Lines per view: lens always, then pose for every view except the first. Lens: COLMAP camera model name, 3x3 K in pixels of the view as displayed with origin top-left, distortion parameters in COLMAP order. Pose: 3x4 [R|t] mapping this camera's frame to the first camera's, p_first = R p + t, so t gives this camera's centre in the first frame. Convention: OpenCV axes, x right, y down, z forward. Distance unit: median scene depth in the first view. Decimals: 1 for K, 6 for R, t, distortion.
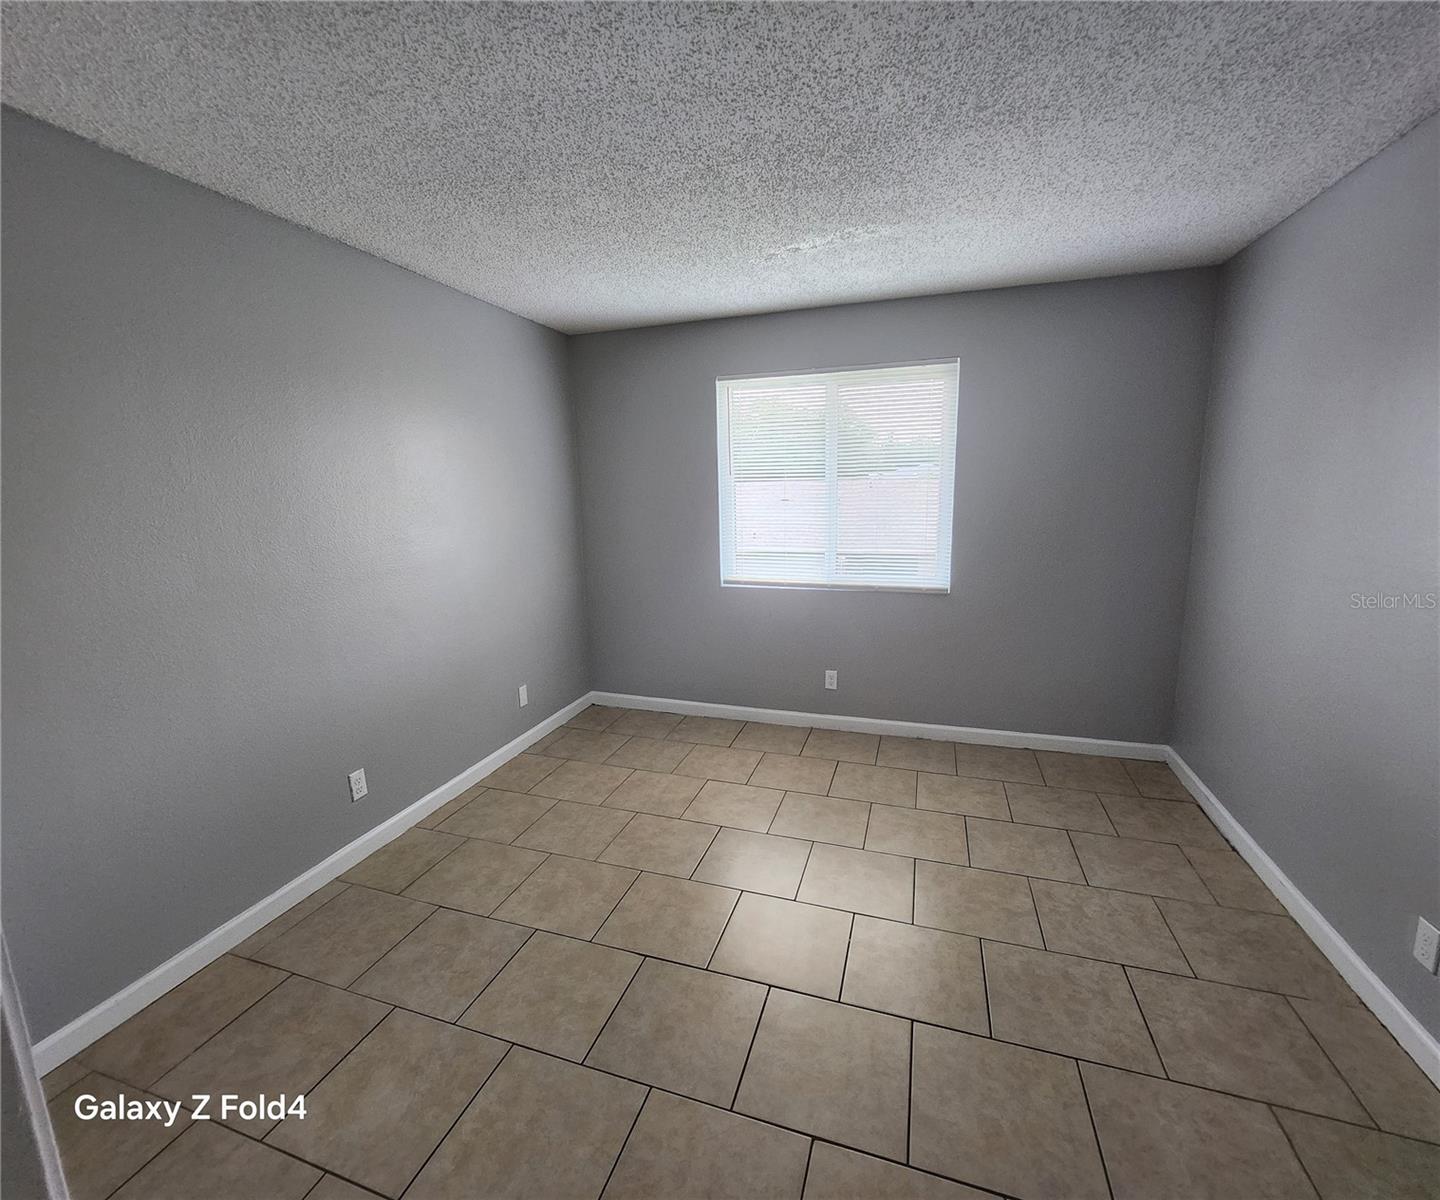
lens RADIAL K [[632.5, 0, 714.5], [0, 632.5, 598.7], [0, 0, 1]] dist [-0.000068, 0.000443]
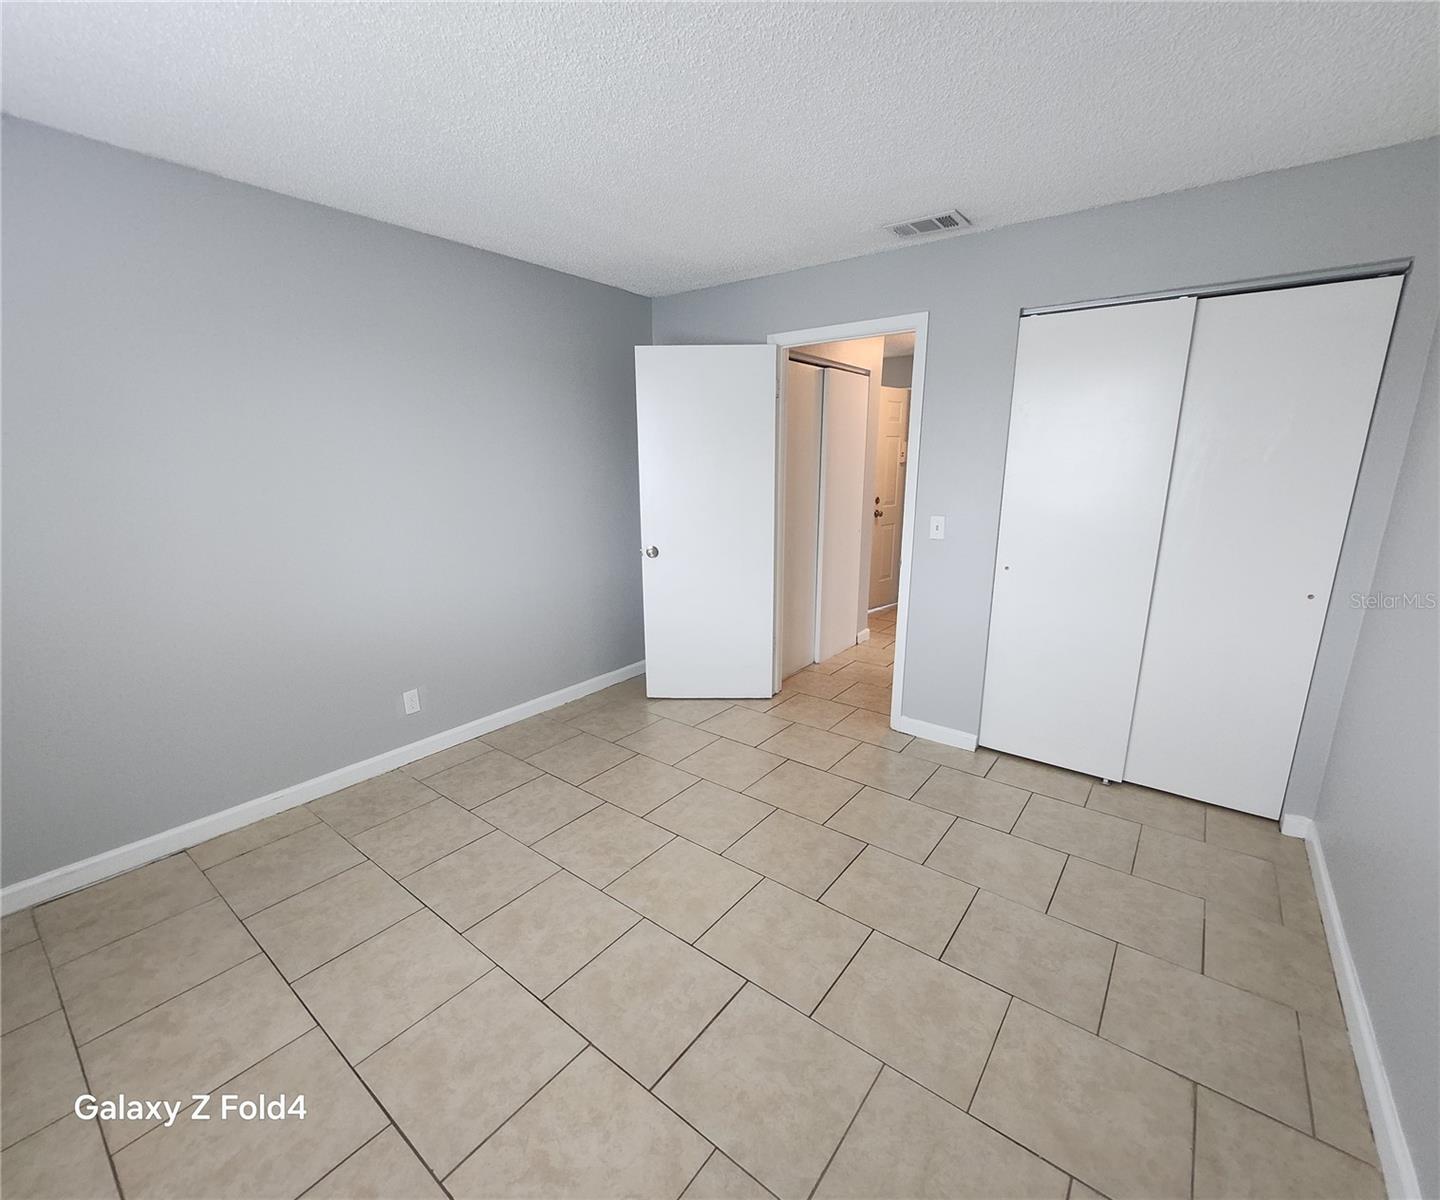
lens RADIAL K [[632.5, 0, 720.1], [0, 632.5, 600.3], [0, 0, 1]] dist [-0.000068, 0.000443]
pose [[-0.945173, -0.051601, 0.322466, -0.254777], [0.079217, 0.921717, 0.379686, -0.282657], [-0.316815, 0.384414, -0.867095, 1.676701]]
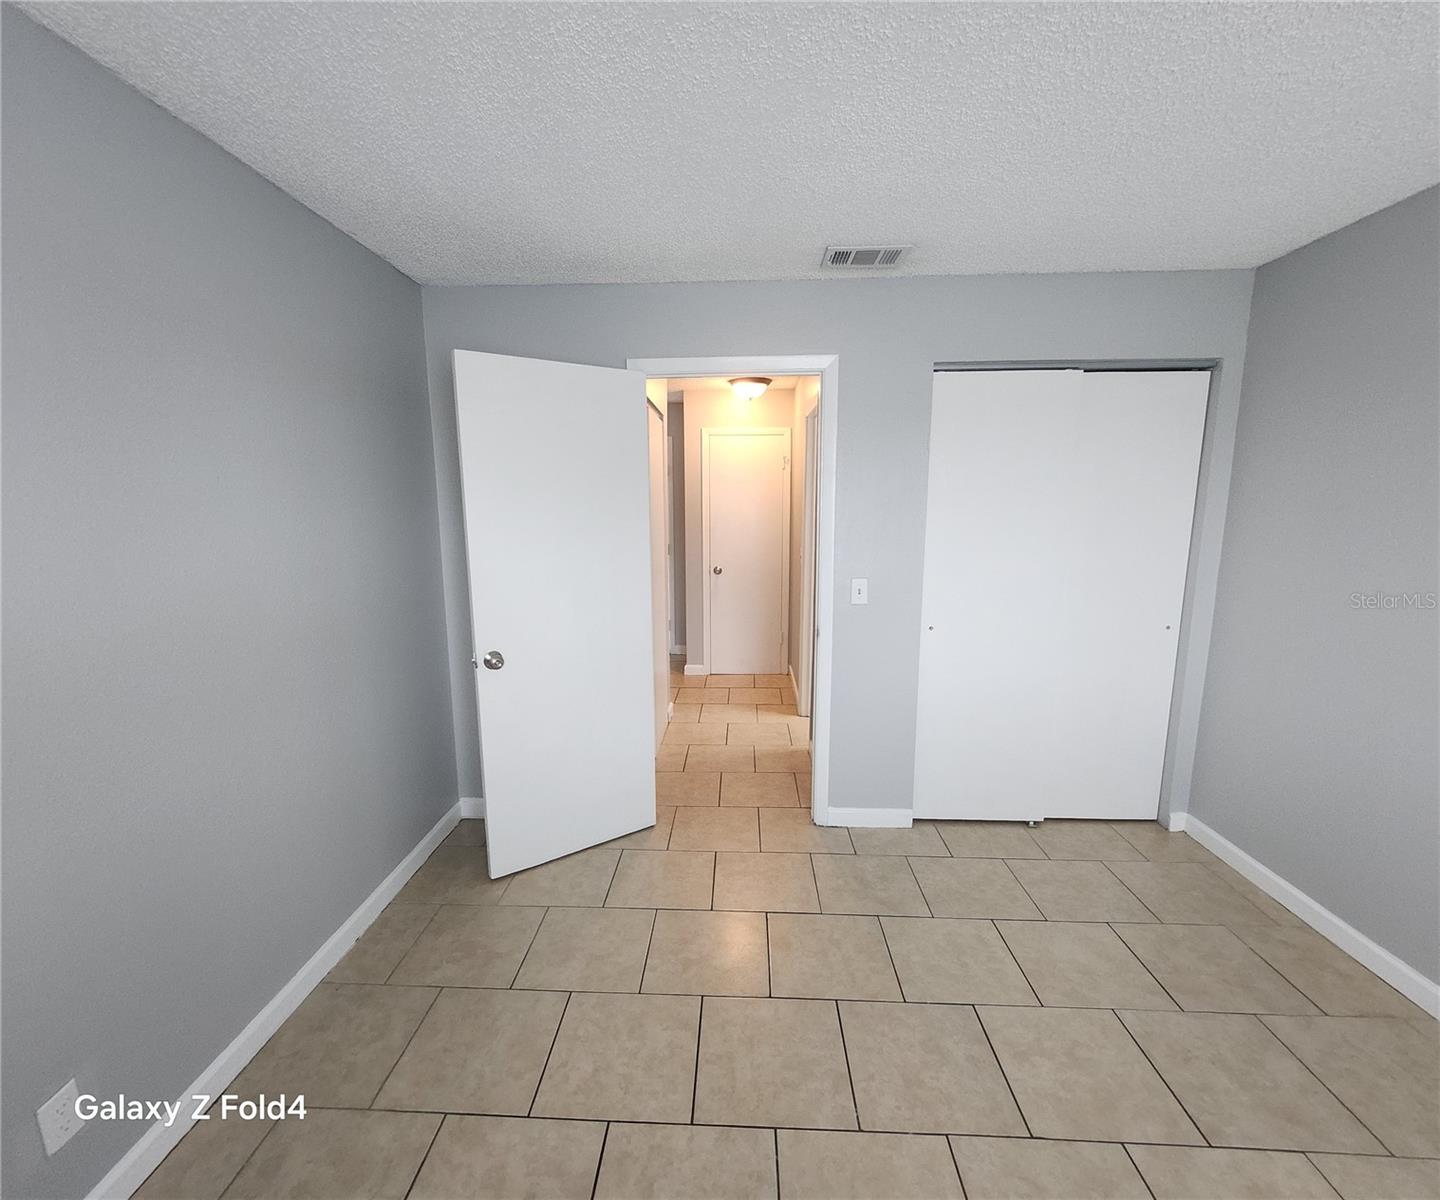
lens RADIAL K [[632.5, 0, 712.2], [0, 632.5, 599.1], [0, 0, 1]] dist [-0.000068, 0.000443]
pose [[-0.960409, 0.068181, -0.270122, 0.393925], [-0.027159, 0.942058, 0.334348, -0.258735], [0.277267, 0.328447, -0.902909, 1.294583]]
